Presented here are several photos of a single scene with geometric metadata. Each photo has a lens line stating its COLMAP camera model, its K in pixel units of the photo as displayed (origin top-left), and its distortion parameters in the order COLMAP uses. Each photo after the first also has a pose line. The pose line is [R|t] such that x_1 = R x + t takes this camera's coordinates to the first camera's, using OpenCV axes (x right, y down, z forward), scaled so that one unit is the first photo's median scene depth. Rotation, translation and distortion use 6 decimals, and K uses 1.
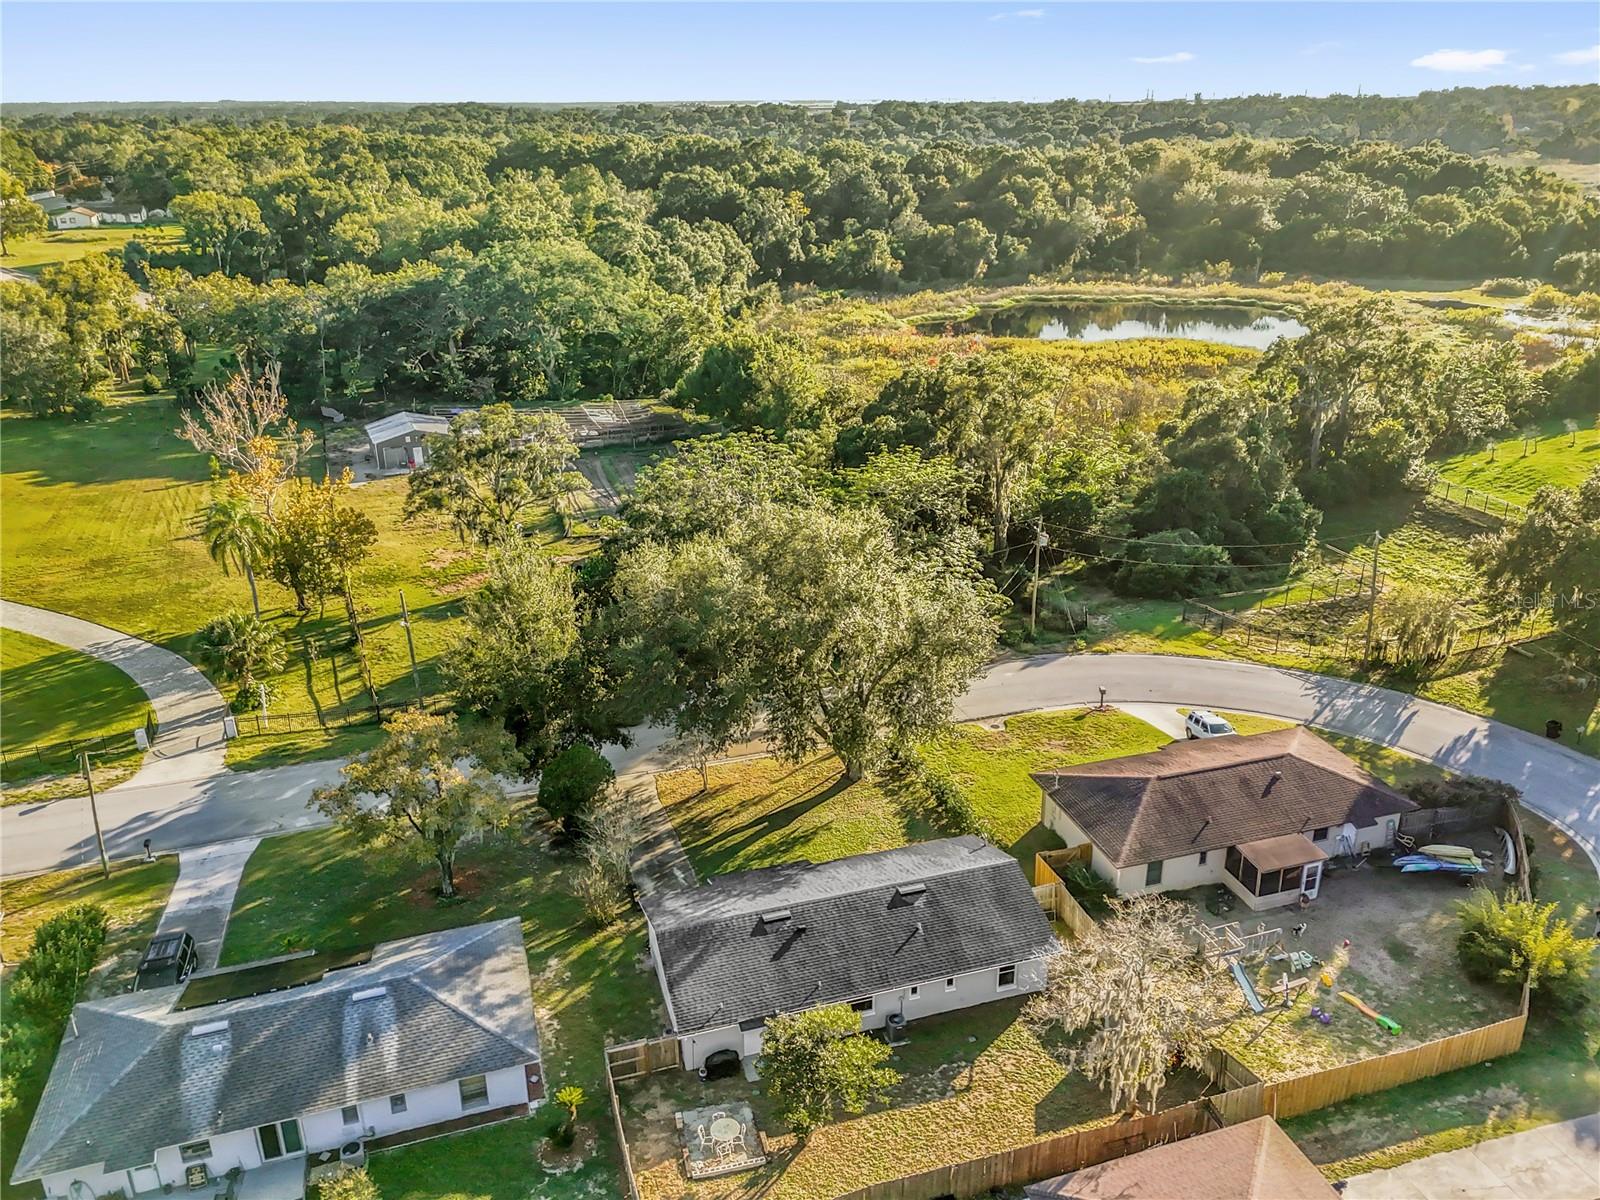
lens RADIAL K [[1128.1, 0, 796.5], [0, 1128.1, 620.0], [0, 0, 1]] dist [0.072926, -0.063570]
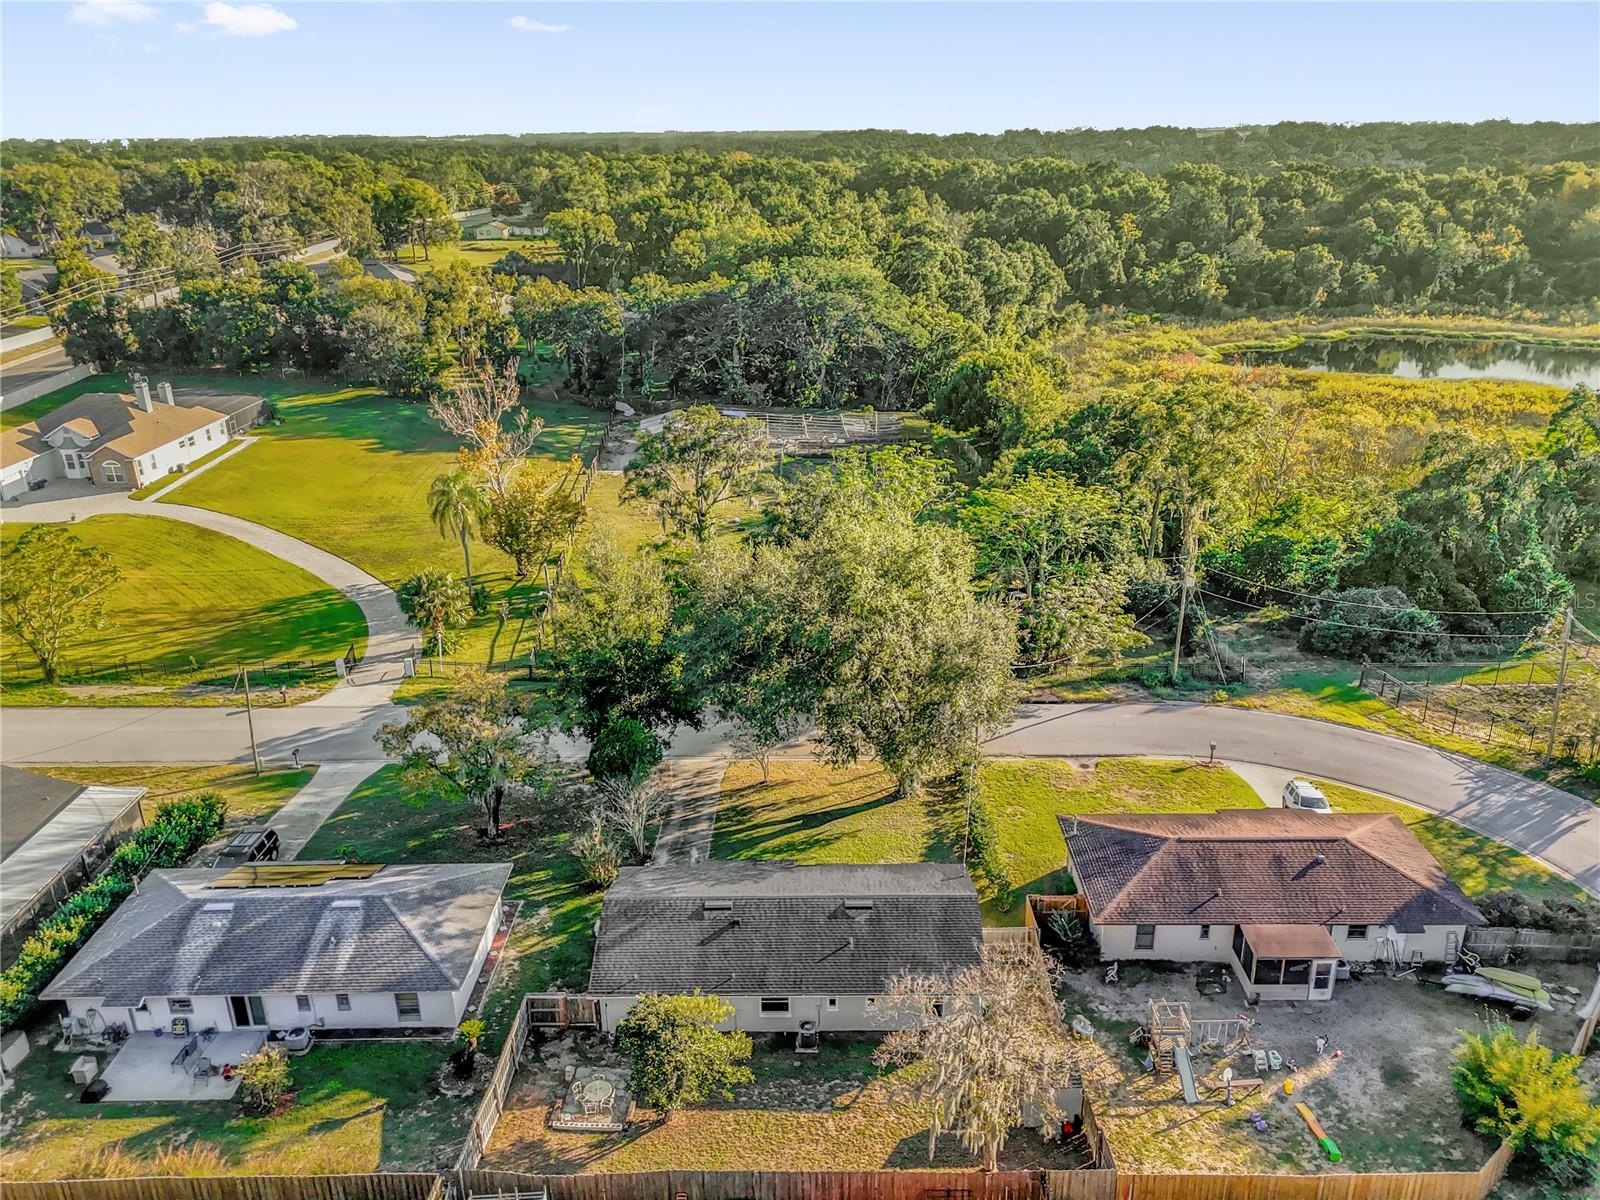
lens RADIAL K [[1097.1, 0, 807.5], [0, 1097.1, 623.1], [0, 0, 1]] dist [0.066198, -0.052161]
pose [[0.957031, 0.114930, -0.266238, 0.168755], [-0.116301, 0.993157, 0.010663, -0.008409], [0.265642, 0.020759, 0.963848, 0.025103]]
